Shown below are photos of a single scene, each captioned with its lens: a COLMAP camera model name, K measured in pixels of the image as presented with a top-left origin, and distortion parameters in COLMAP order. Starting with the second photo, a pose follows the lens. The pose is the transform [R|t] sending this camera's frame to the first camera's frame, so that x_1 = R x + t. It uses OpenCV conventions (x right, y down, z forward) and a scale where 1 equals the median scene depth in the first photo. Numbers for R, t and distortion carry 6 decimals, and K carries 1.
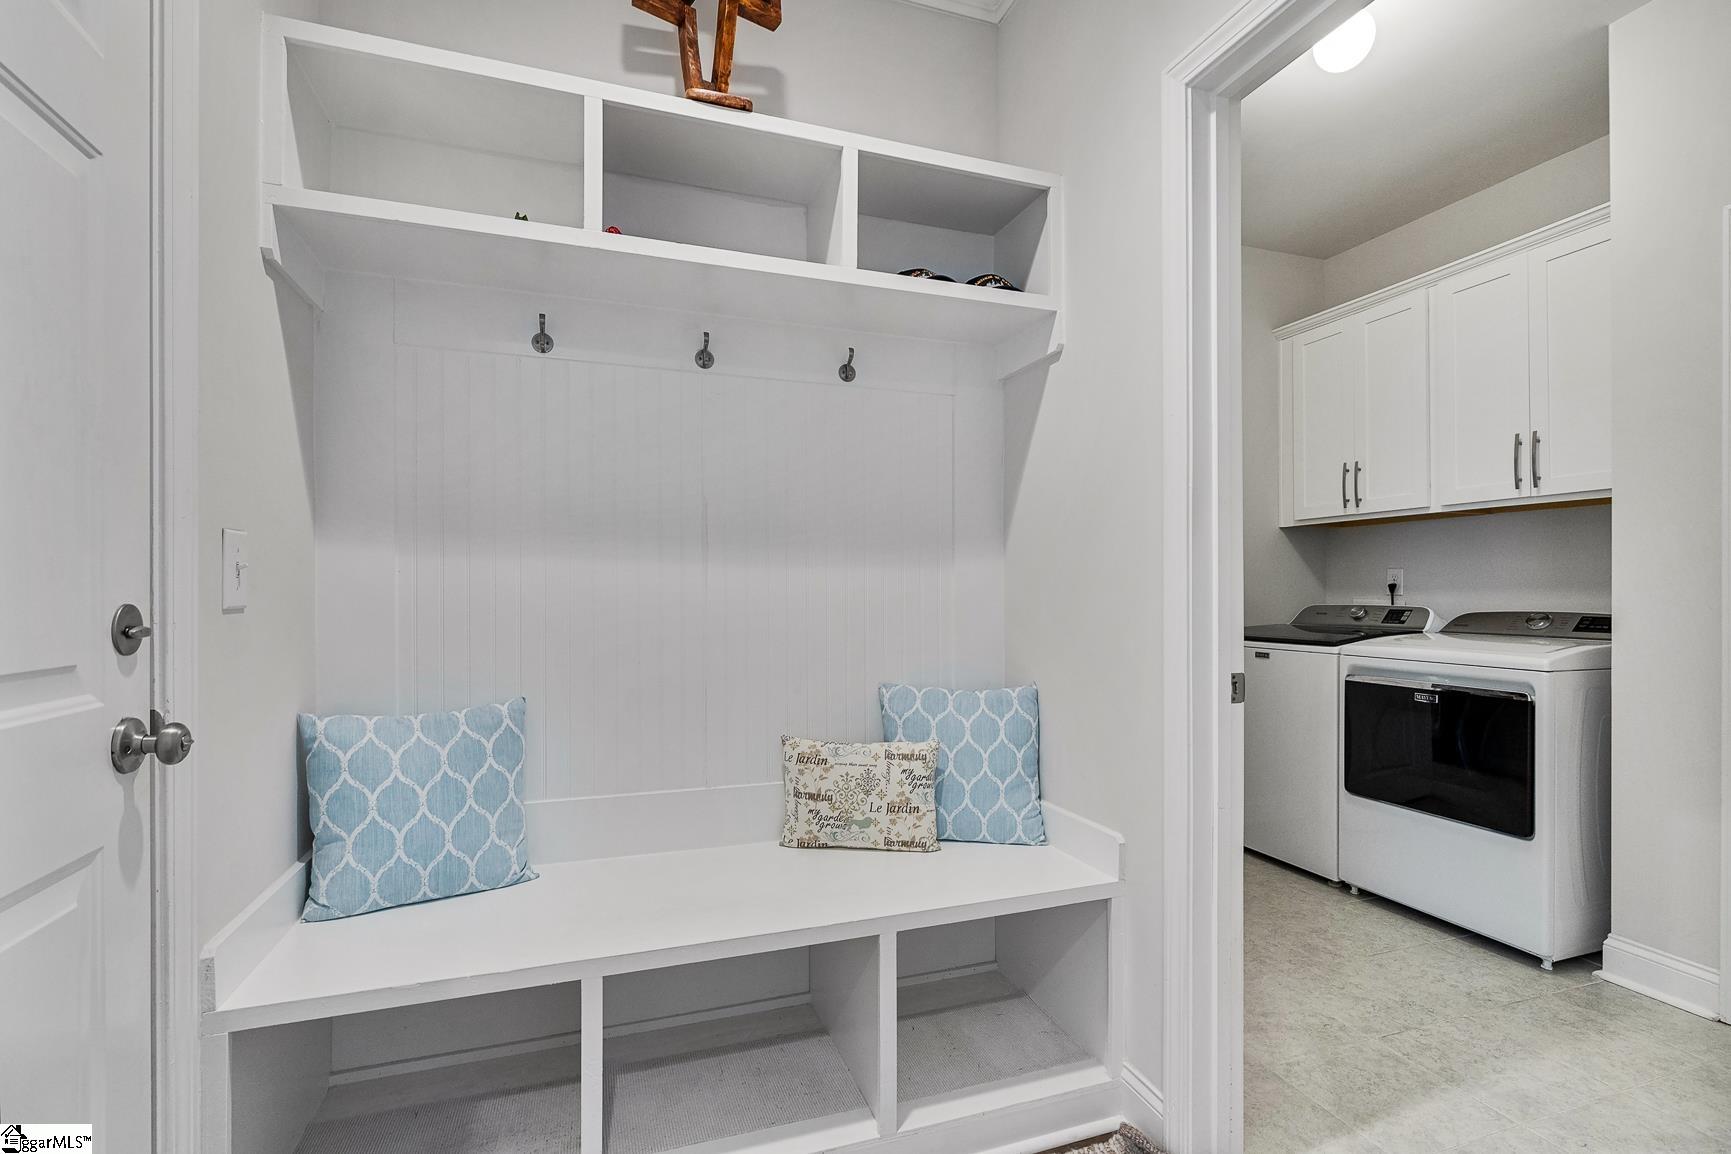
lens RADIAL K [[800.6, 0, 875.4], [0, 800.6, 591.6], [0, 0, 1]] dist [-0.001738, 0.000323]
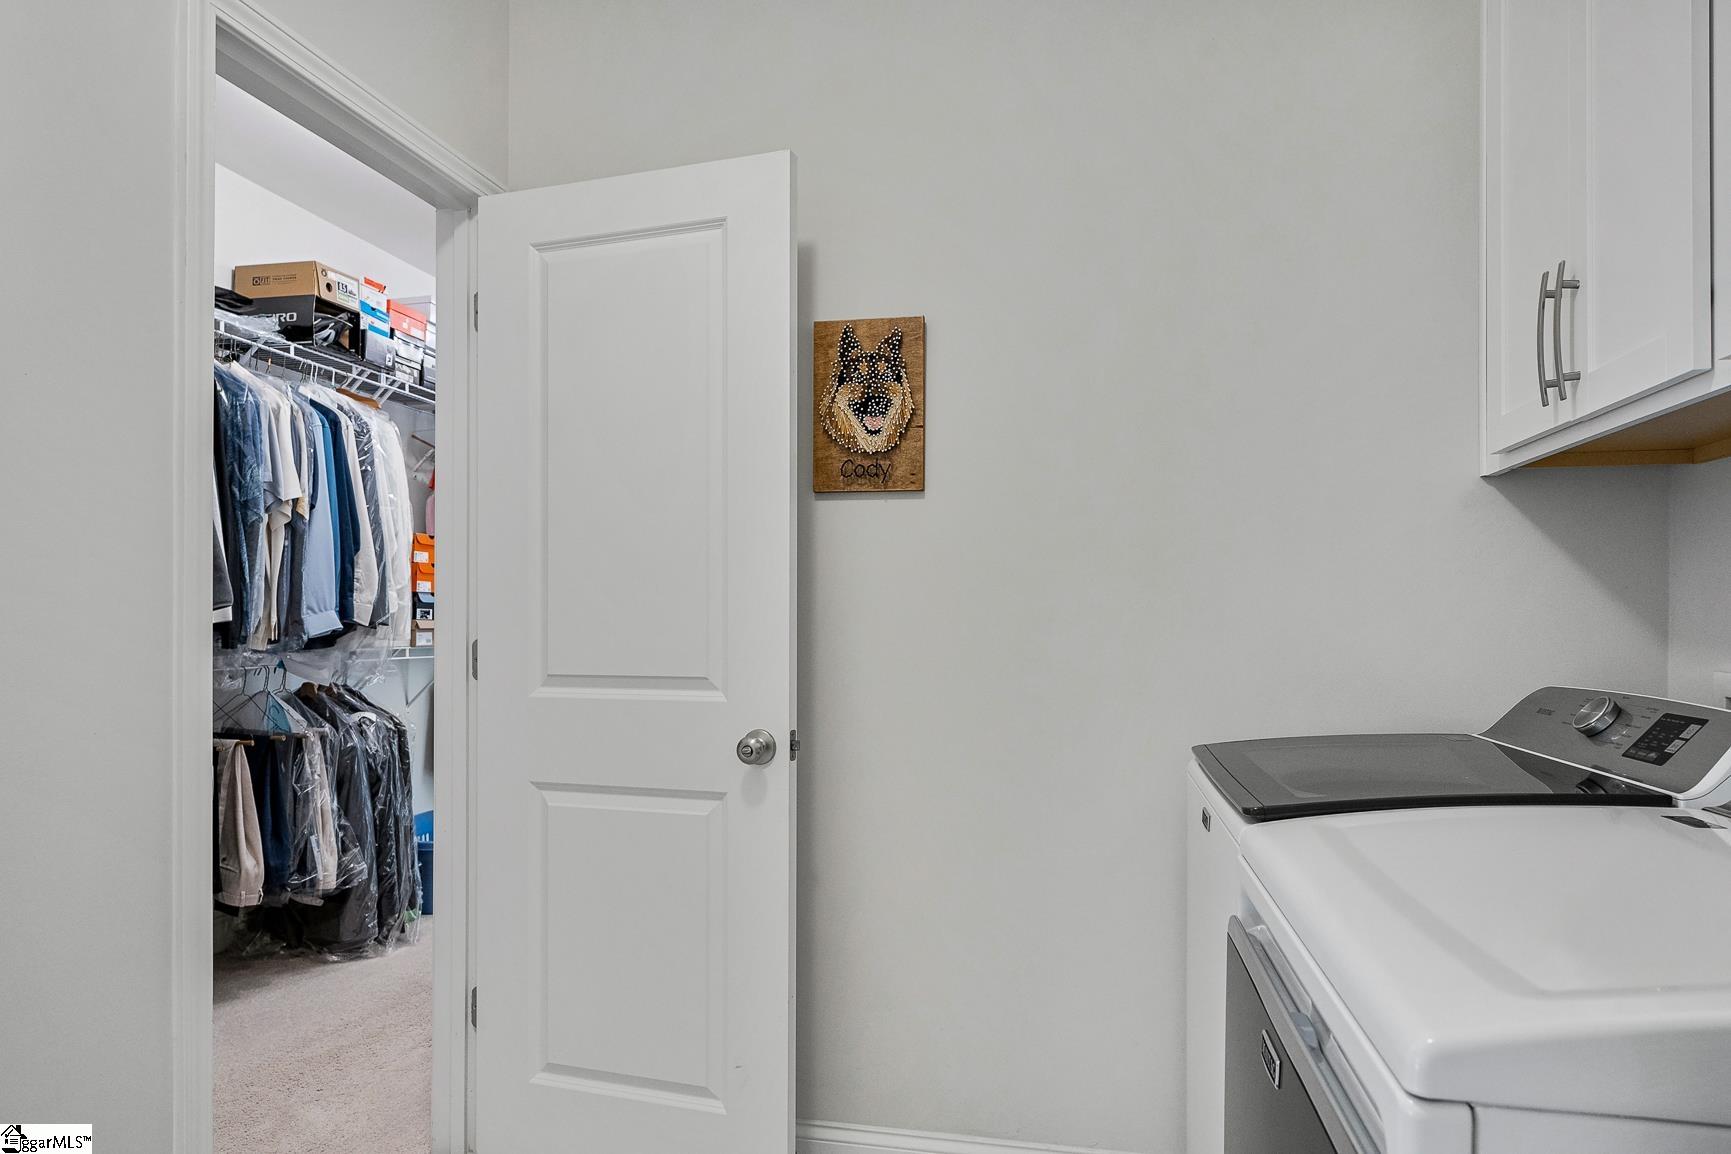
lens RADIAL K [[1051.7, 0, 860.7], [0, 1051.7, 609.9], [0, 0, 1]] dist [0.001346, 0.000077]
pose [[0.850703, -0.002735, -0.525640, 0.650188], [-0.000890, 0.999978, -0.006643, -0.016875], [0.525646, 0.006119, 0.850681, 0.532166]]
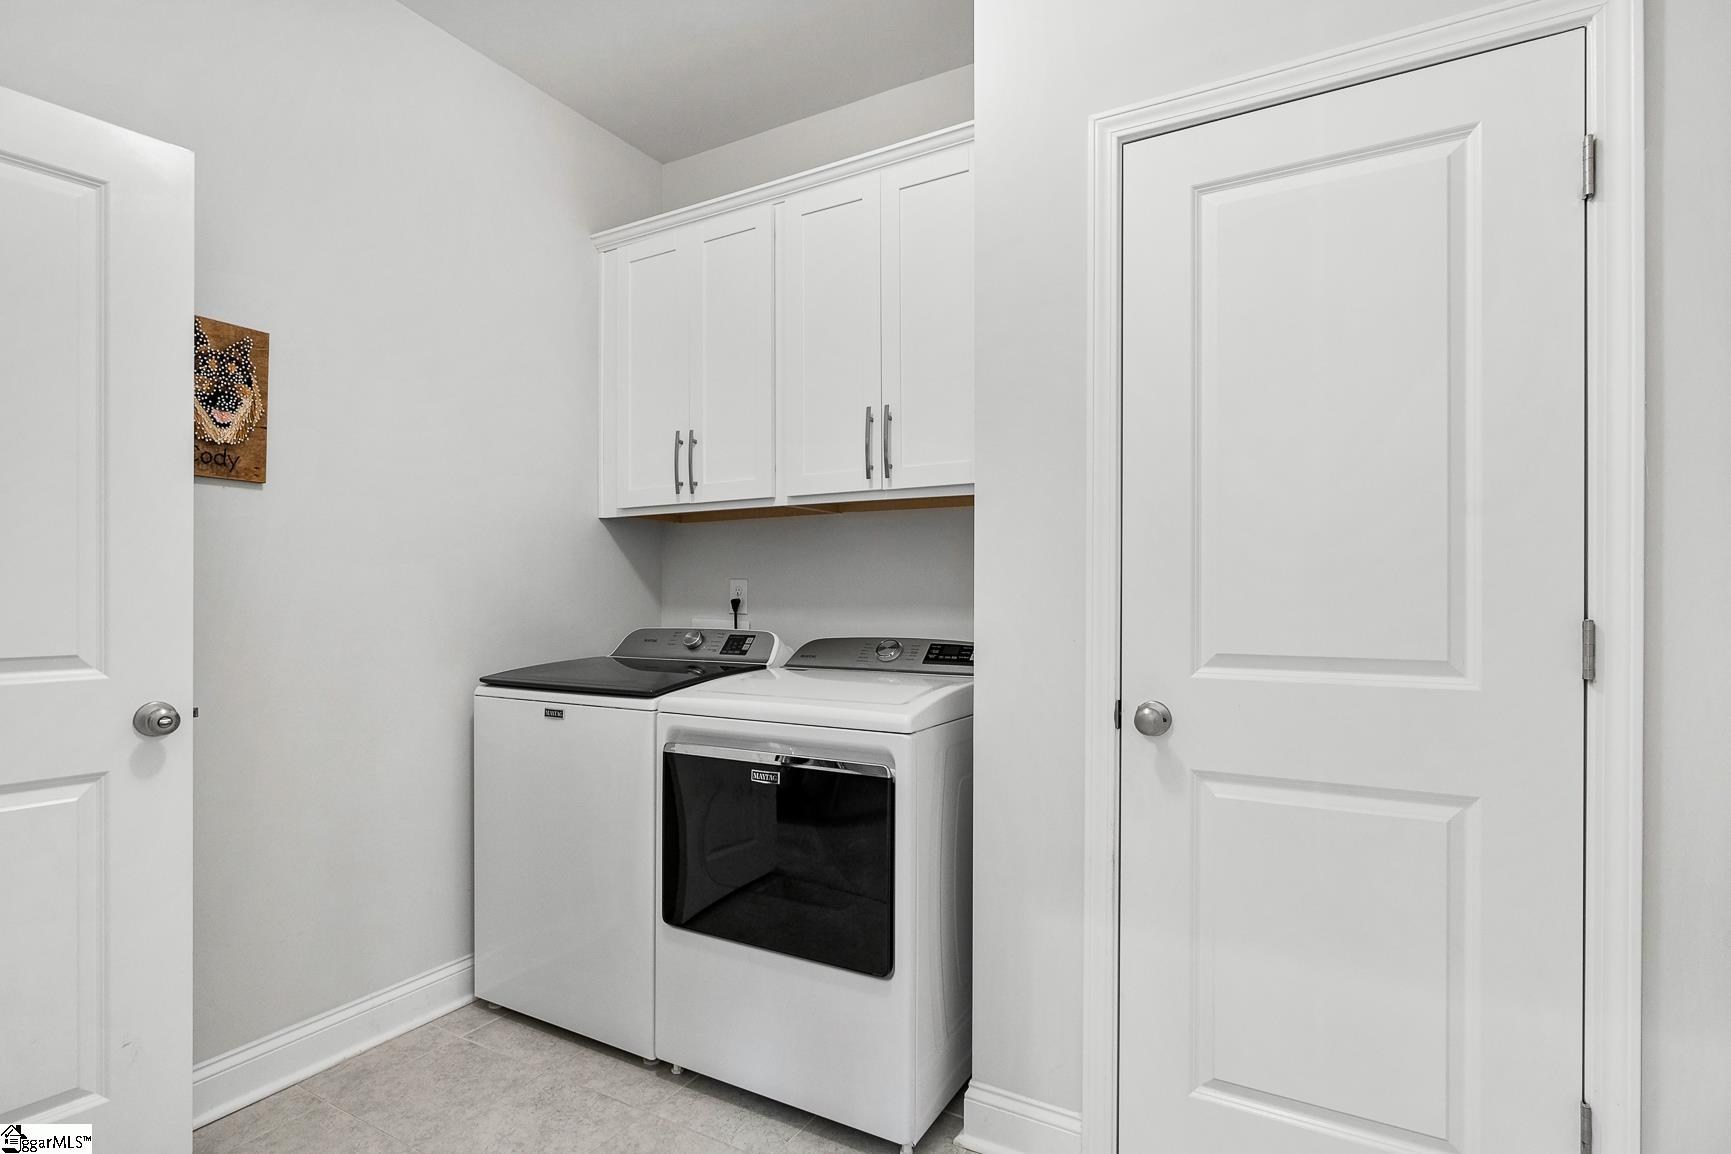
lens RADIAL K [[838.3, 0, 865.5], [0, 838.3, 577.0], [0, 0, 1]] dist [-0.001757, 0.000097]
pose [[0.763876, 0.016458, 0.645153, 0.263223], [-0.000970, 0.999703, -0.024355, -0.013669], [-0.645362, 0.017979, 0.763665, 0.361956]]
